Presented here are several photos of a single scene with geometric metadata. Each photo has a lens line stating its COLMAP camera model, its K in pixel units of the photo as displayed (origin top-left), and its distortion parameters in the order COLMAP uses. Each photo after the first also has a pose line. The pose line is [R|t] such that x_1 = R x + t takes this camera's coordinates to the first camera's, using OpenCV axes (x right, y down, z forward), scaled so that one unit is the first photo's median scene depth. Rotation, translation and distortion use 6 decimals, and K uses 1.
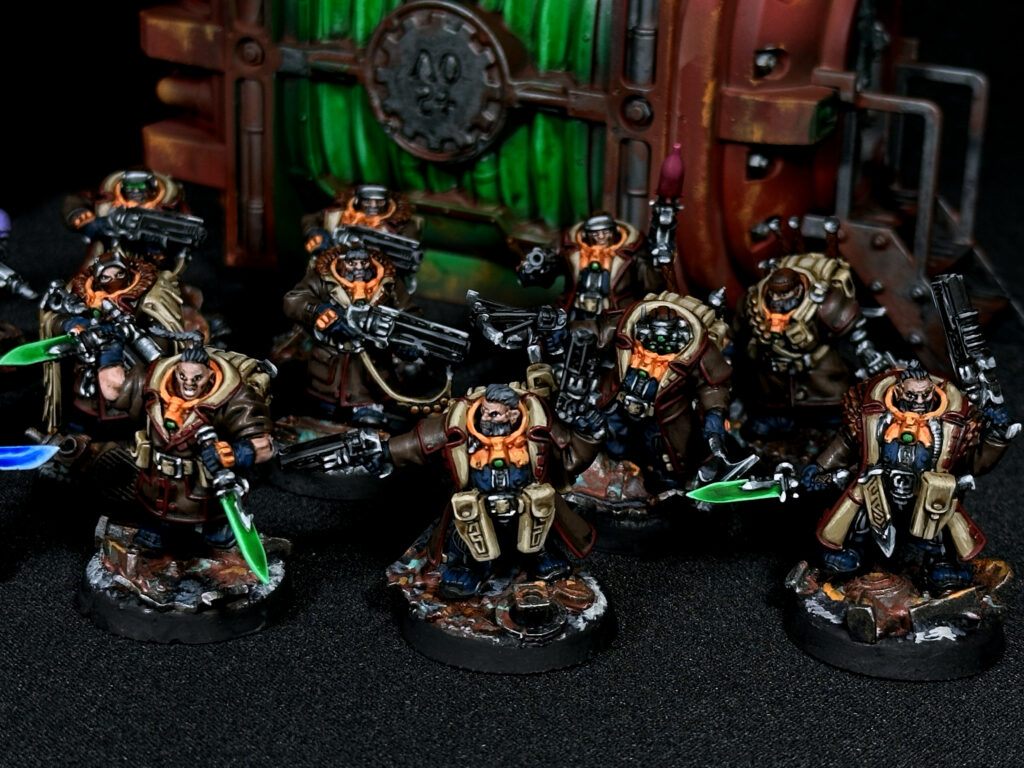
lens RADIAL K [[2478.6, 0, 510.7], [0, 2478.6, 406.9], [0, 0, 1]] dist [0.118906, 0.192875]
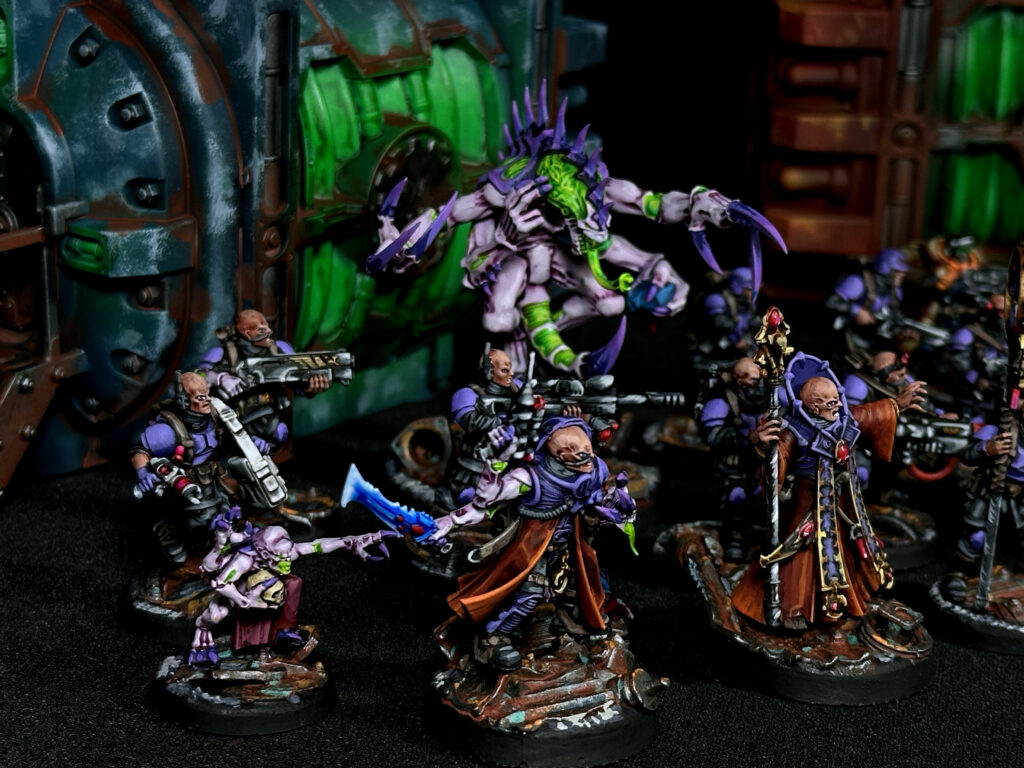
lens RADIAL K [[2478.6, 0, 510.7], [0, 2478.6, 406.9], [0, 0, 1]] dist [0.118906, 0.192875]
pose [[0.888057, -0.136561, 0.438984, -0.967732], [0.152043, 0.988374, -0.000111, -0.053761], [-0.433865, 0.066843, 0.898495, 0.044110]]
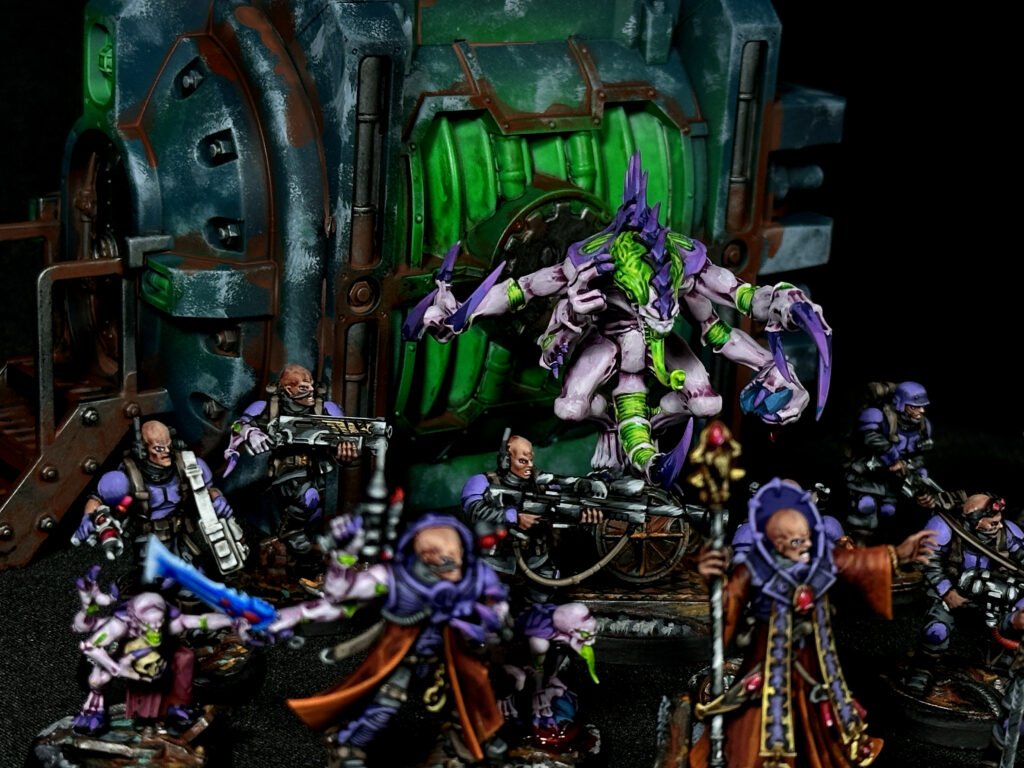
lens RADIAL K [[2478.6, 0, 510.7], [0, 2478.6, 406.9], [0, 0, 1]] dist [0.118906, 0.192875]
pose [[0.989819, -0.014277, 0.141613, -0.647828], [0.022280, 0.998233, -0.055091, -0.037711], [-0.140576, 0.057686, 0.988388, 0.042332]]
